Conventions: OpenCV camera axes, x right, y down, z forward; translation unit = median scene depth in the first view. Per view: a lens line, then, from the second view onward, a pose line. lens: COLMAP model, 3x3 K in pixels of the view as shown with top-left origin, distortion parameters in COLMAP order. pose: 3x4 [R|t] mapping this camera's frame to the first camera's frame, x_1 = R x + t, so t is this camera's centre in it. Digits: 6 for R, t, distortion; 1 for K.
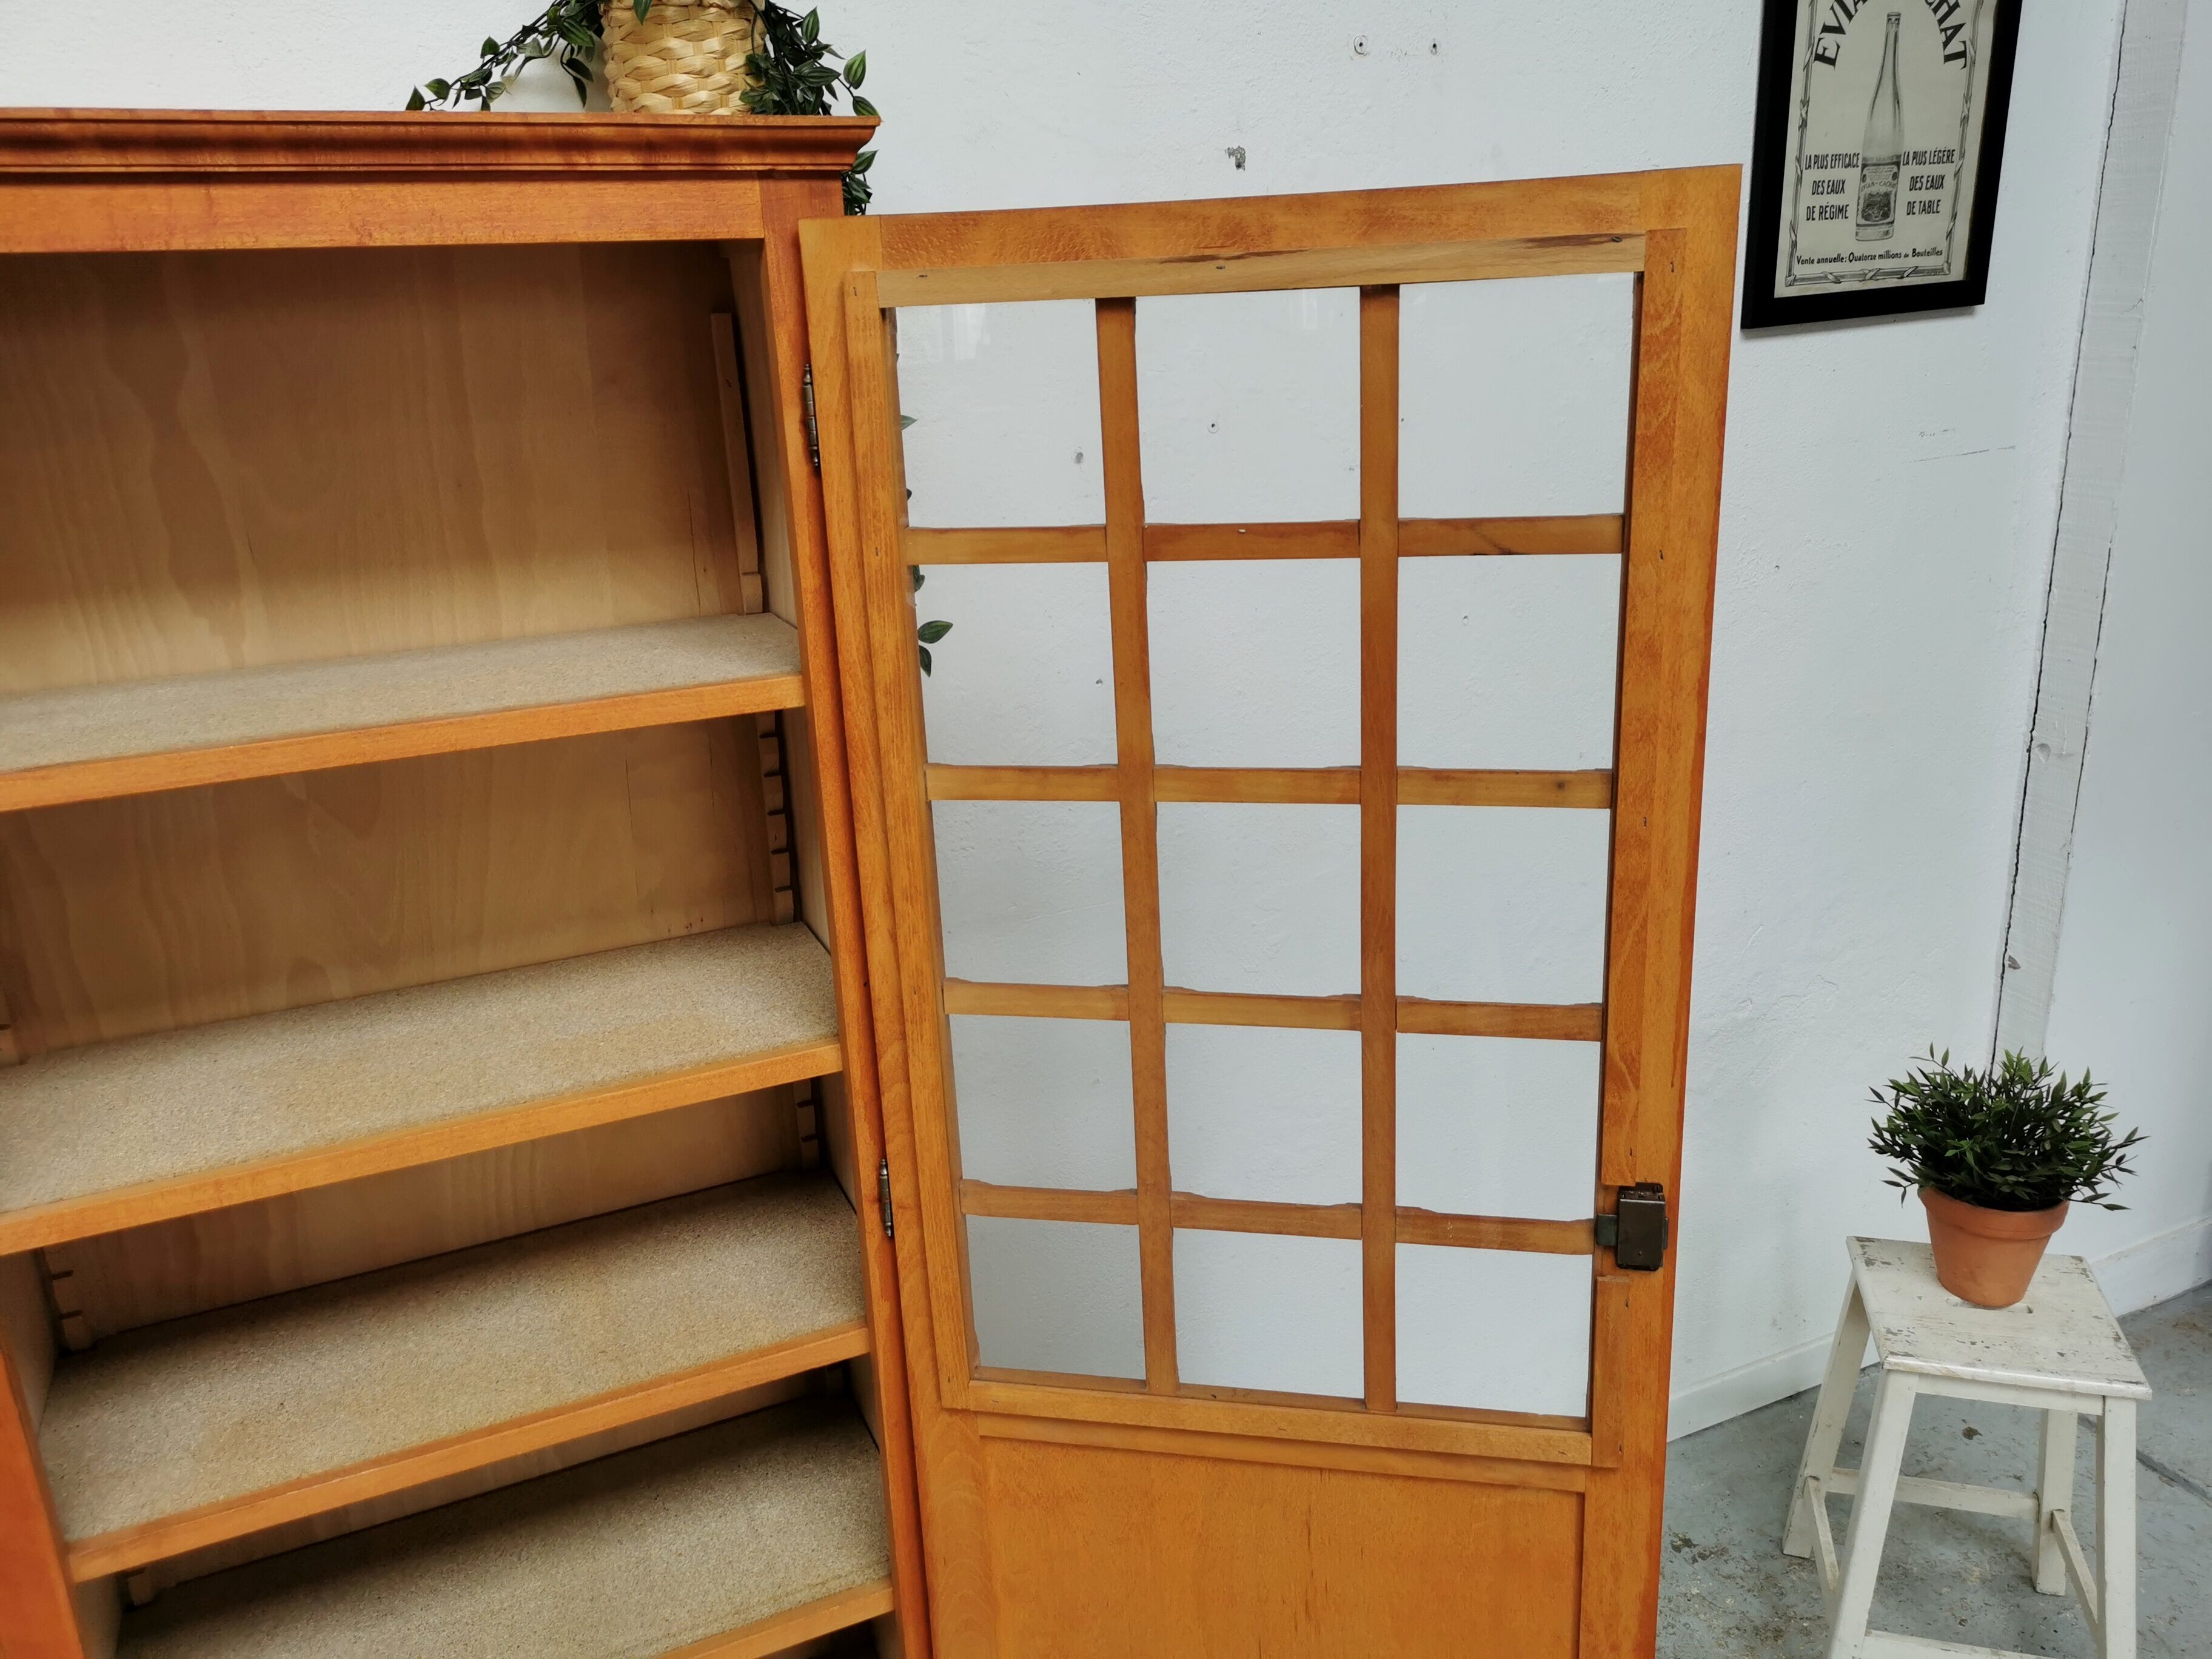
lens RADIAL K [[1727.8, 0, 1113.6], [0, 1727.8, 822.9], [0, 0, 1]] dist [0.053247, -0.050205]
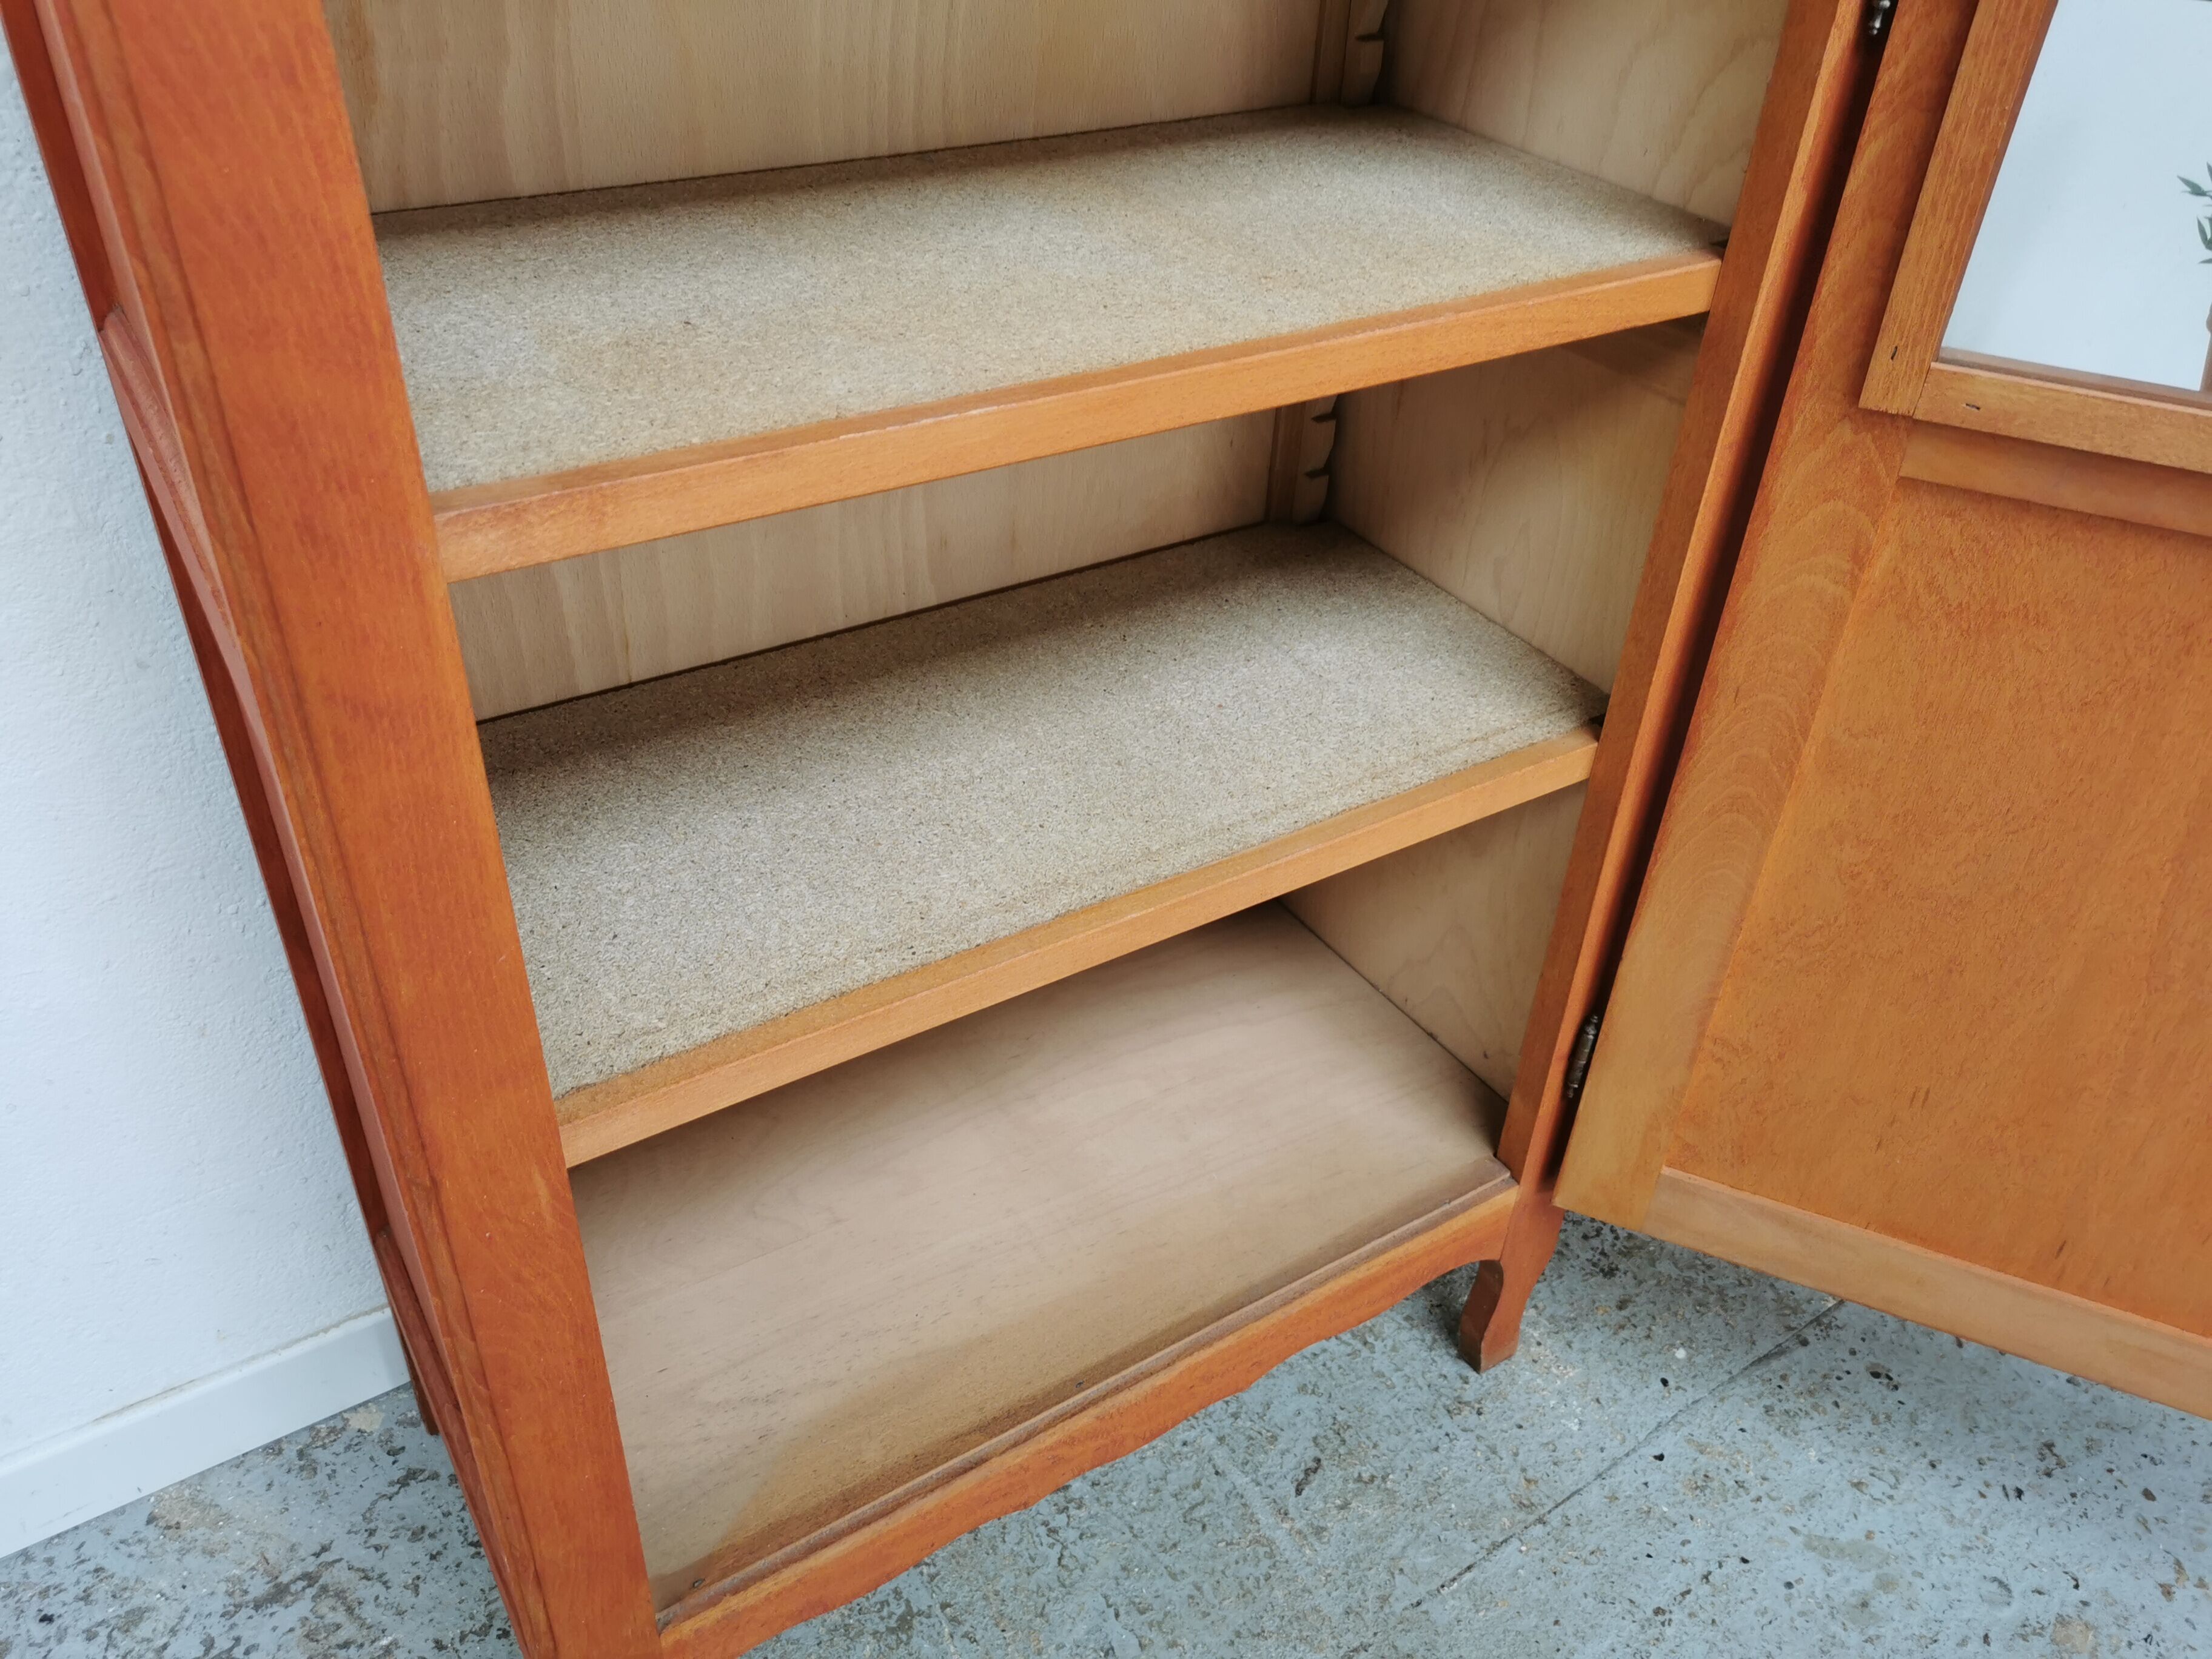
lens RADIAL K [[1727.8, 0, 1108.9], [0, 1727.8, 837.5], [0, 0, 1]] dist [0.053247, -0.050205]
pose [[0.984622, -0.016281, 0.173939, -0.405040], [-0.040234, 0.947751, 0.316463, 0.281019], [-0.170003, -0.318595, 0.932522, 0.439838]]
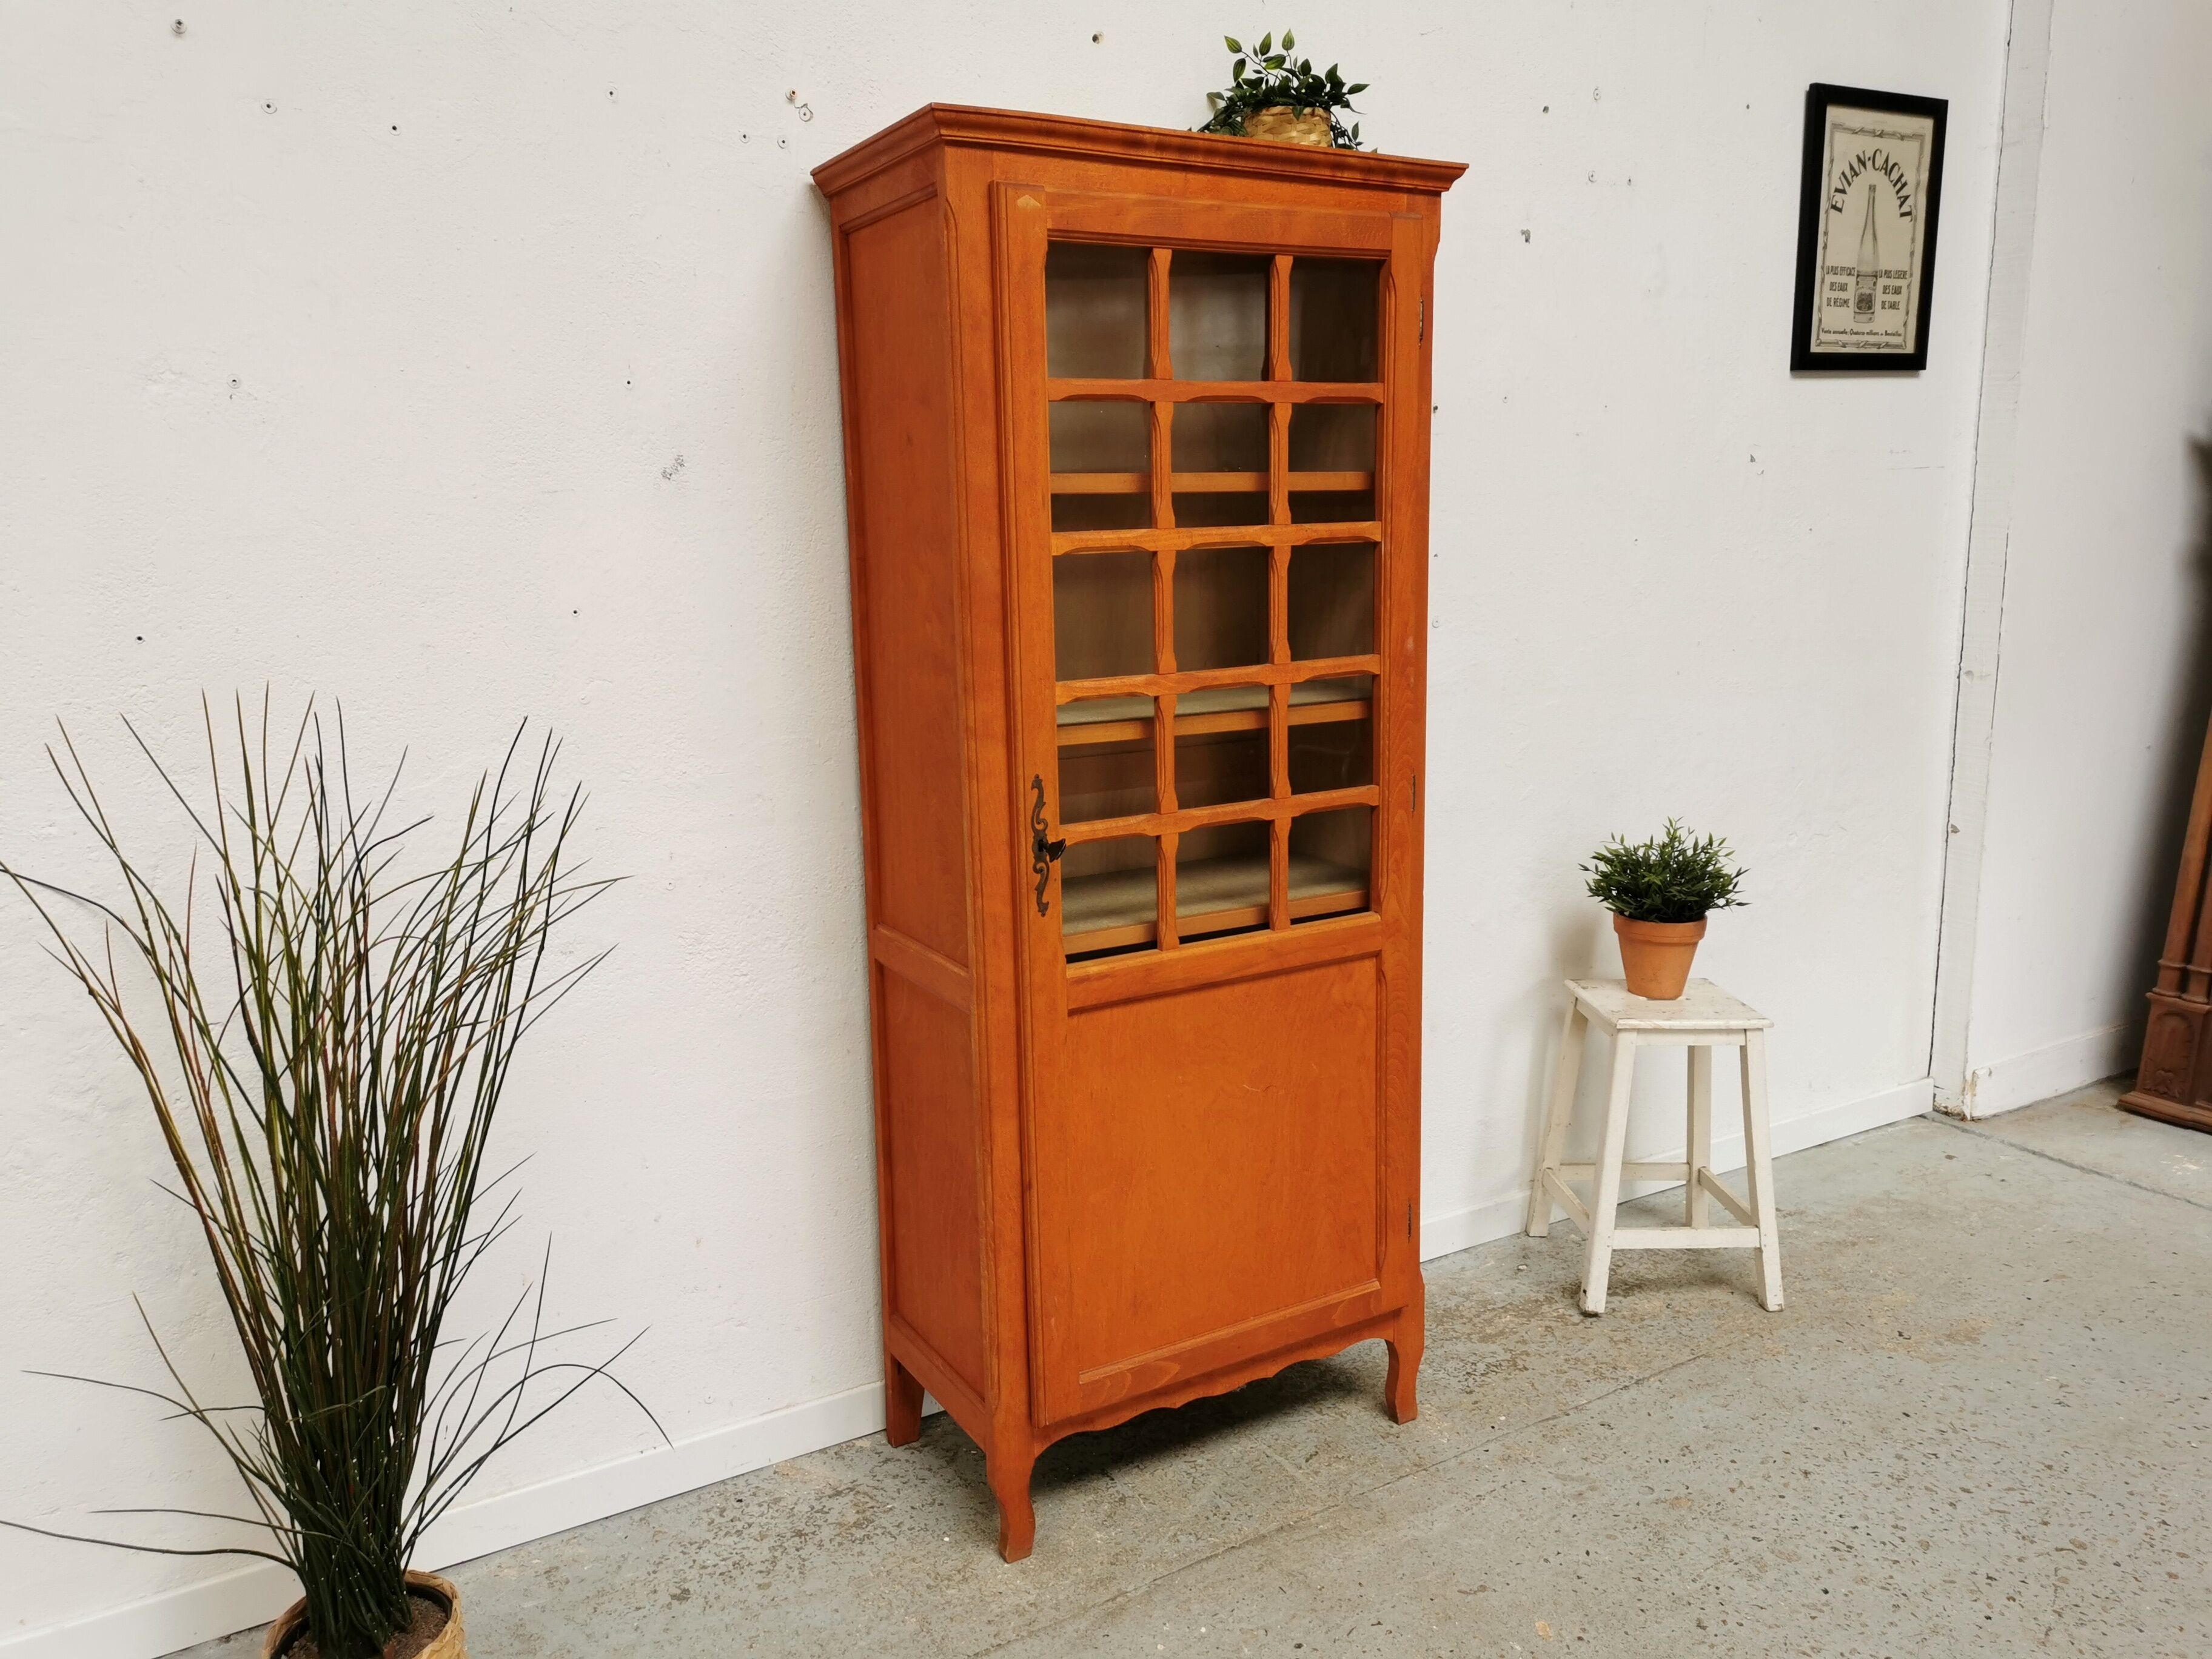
lens RADIAL K [[1727.8, 0, 1109.2], [0, 1727.8, 820.8], [0, 0, 1]] dist [0.053247, -0.050205]
pose [[0.993704, 0.007533, 0.111785, -0.553856], [0.006958, 0.991662, -0.128677, 0.414688], [-0.111822, 0.128644, 0.985366, -0.559651]]
